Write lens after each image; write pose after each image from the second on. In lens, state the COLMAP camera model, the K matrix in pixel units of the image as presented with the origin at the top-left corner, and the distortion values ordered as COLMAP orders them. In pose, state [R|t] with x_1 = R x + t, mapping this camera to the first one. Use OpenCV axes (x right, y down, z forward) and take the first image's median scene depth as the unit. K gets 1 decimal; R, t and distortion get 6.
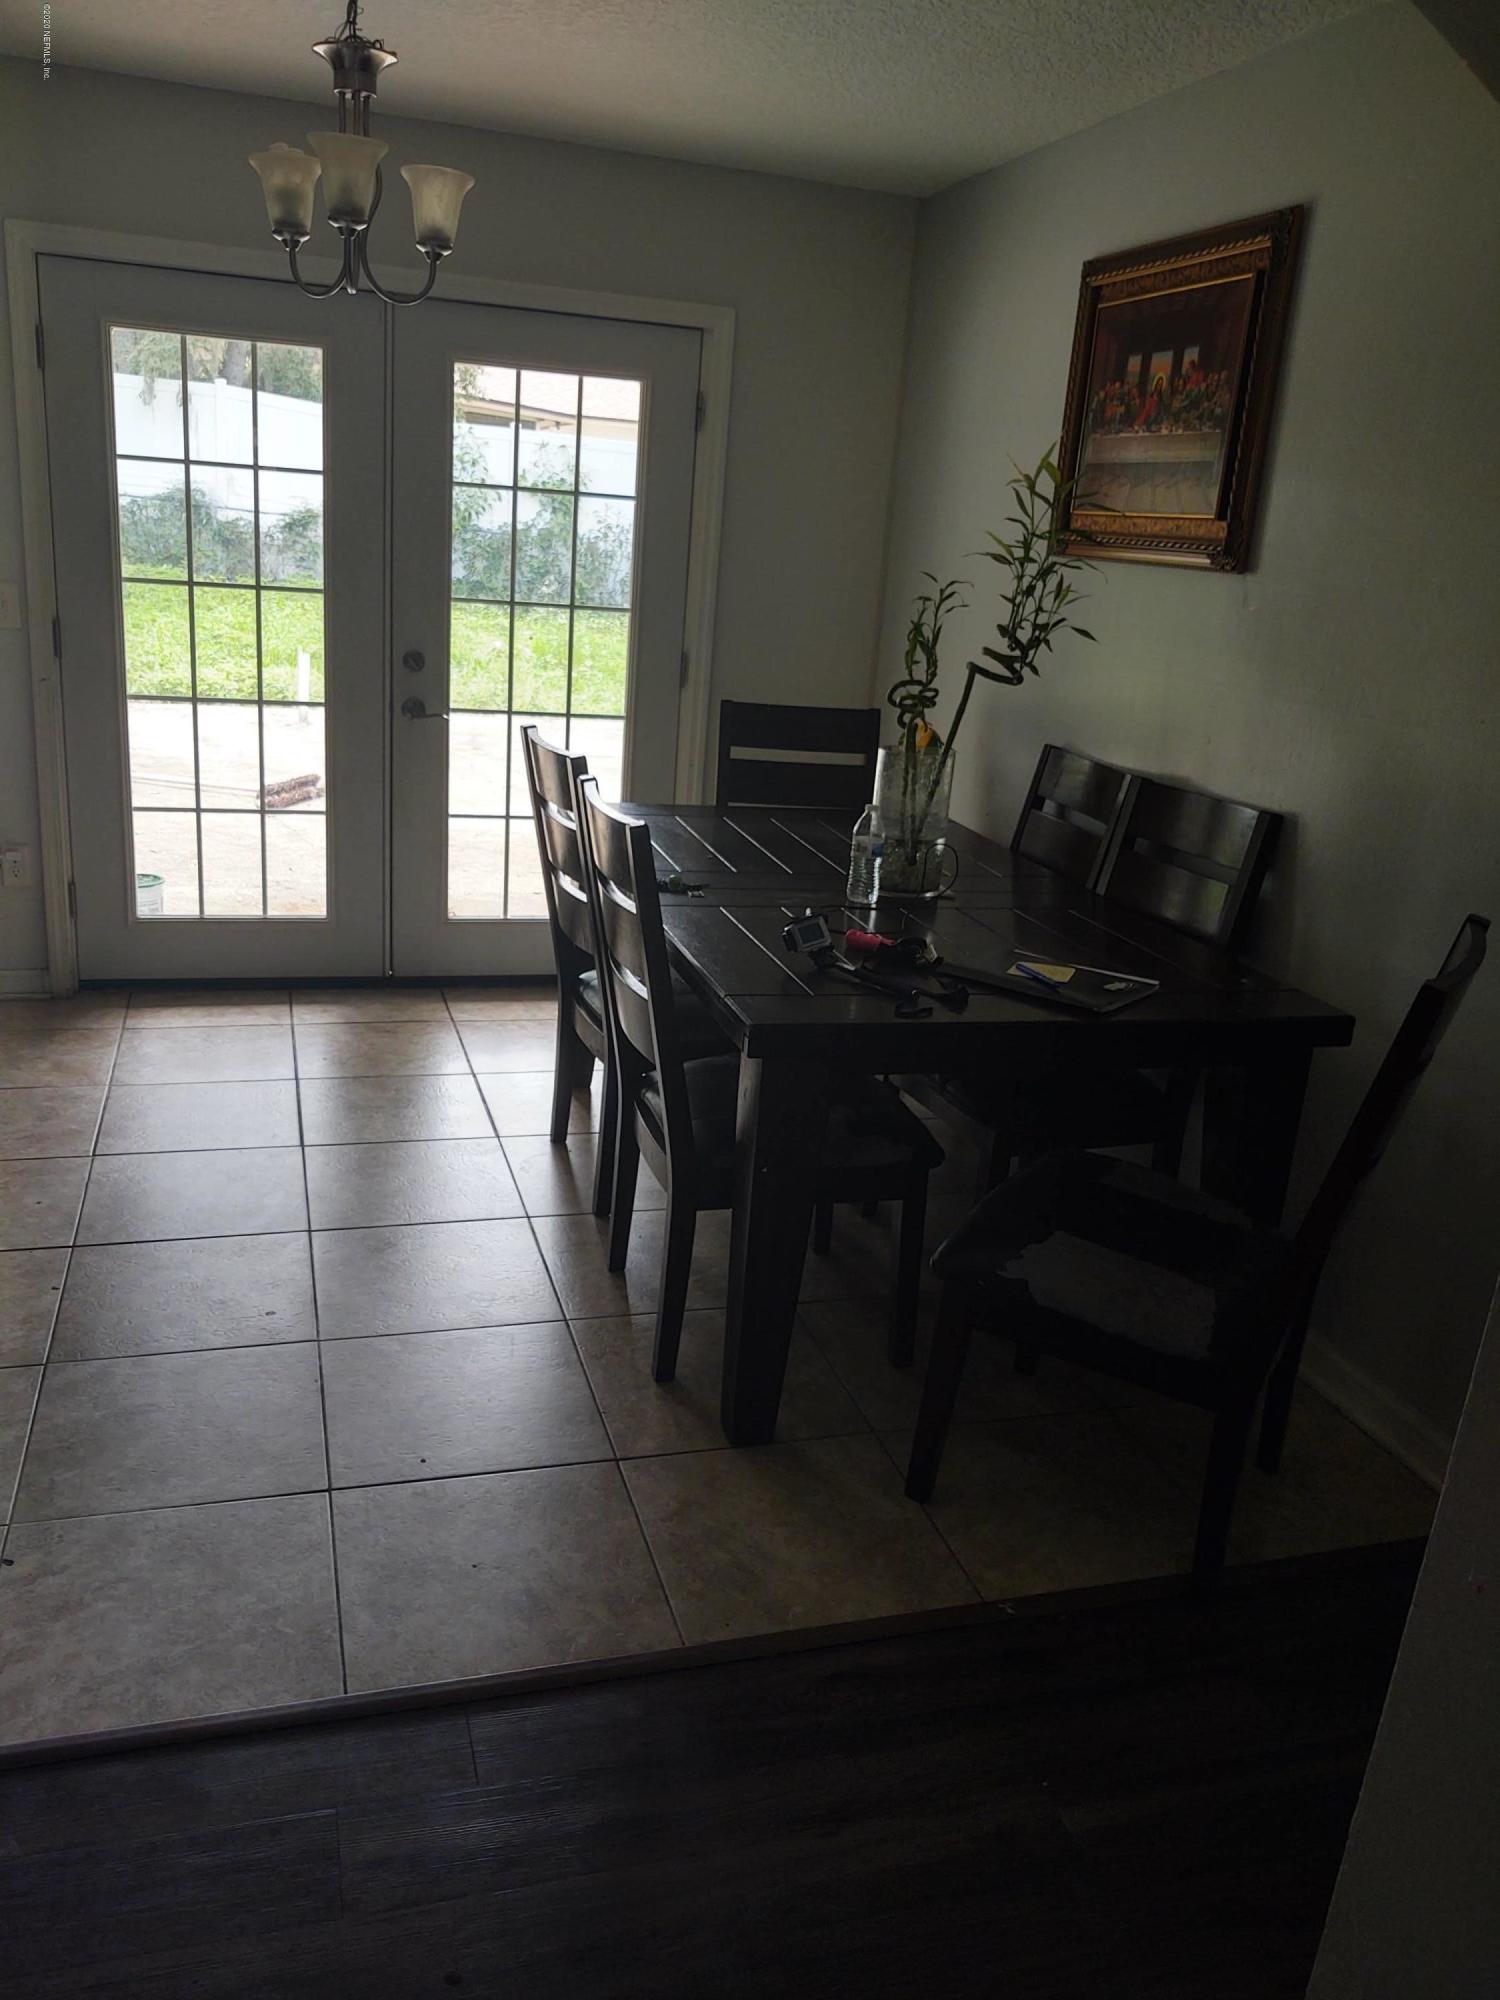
lens RADIAL K [[1516.4, 0, 759.4], [0, 1516.4, 1016.2], [0, 0, 1]] dist [0.034807, -0.060535]
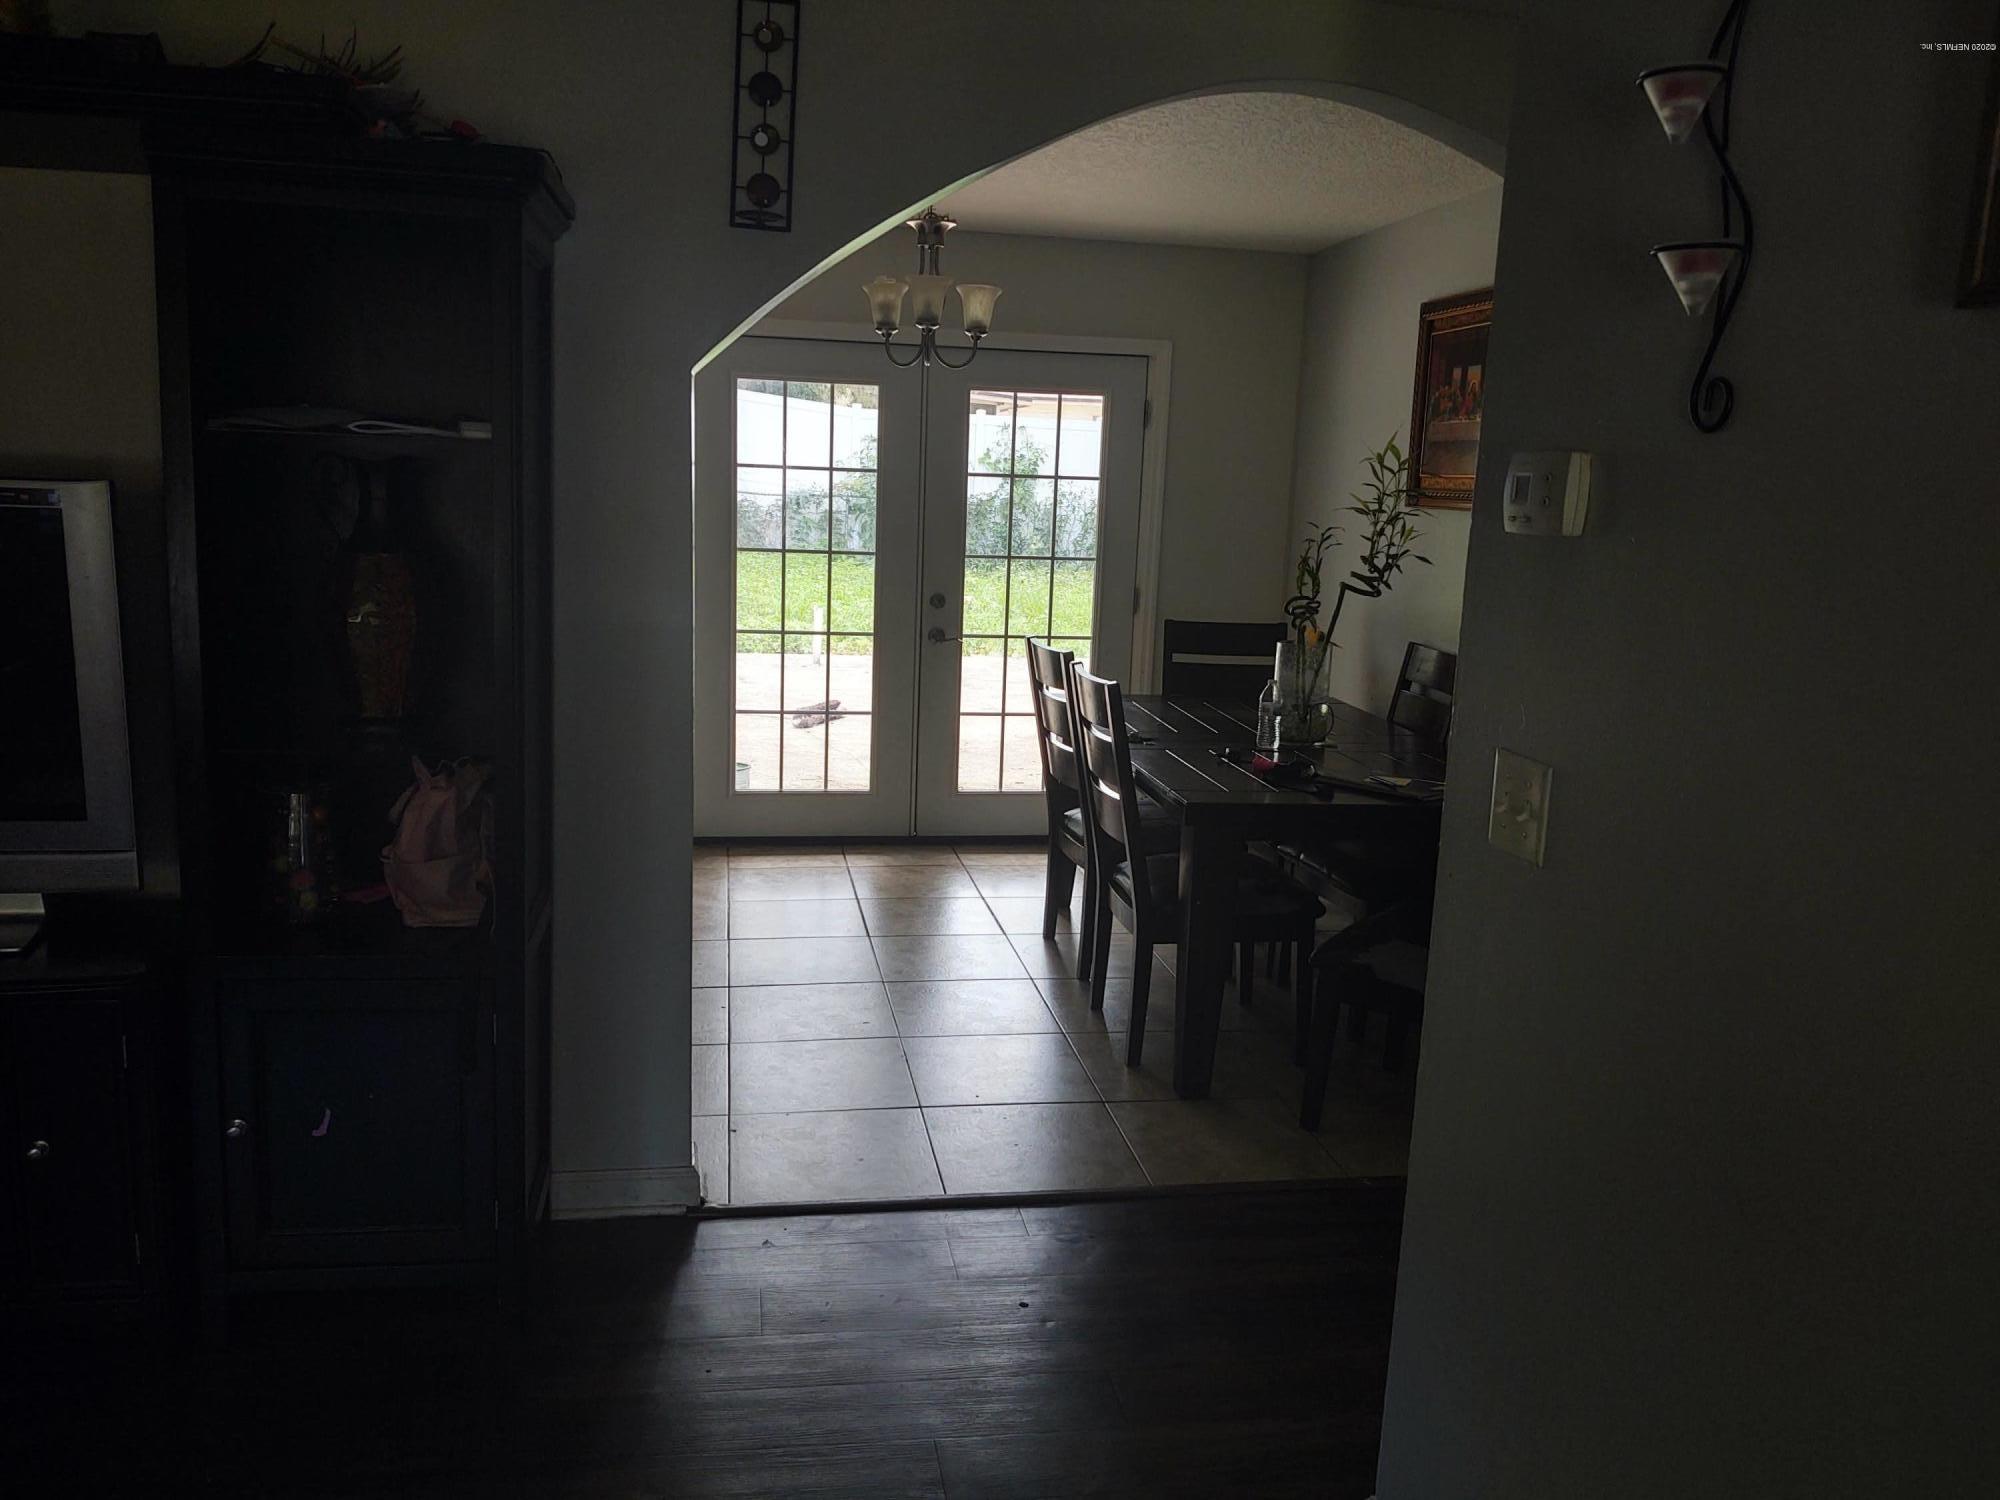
lens RADIAL K [[1516.4, 0, 998.7], [0, 1516.4, 742.8], [0, 0, 1]] dist [0.034807, -0.060535]
pose [[0.990745, -0.018594, -0.134457, 0.008416], [-0.001253, 0.989279, -0.146035, 0.110858], [0.135731, 0.144852, 0.980100, -0.370966]]
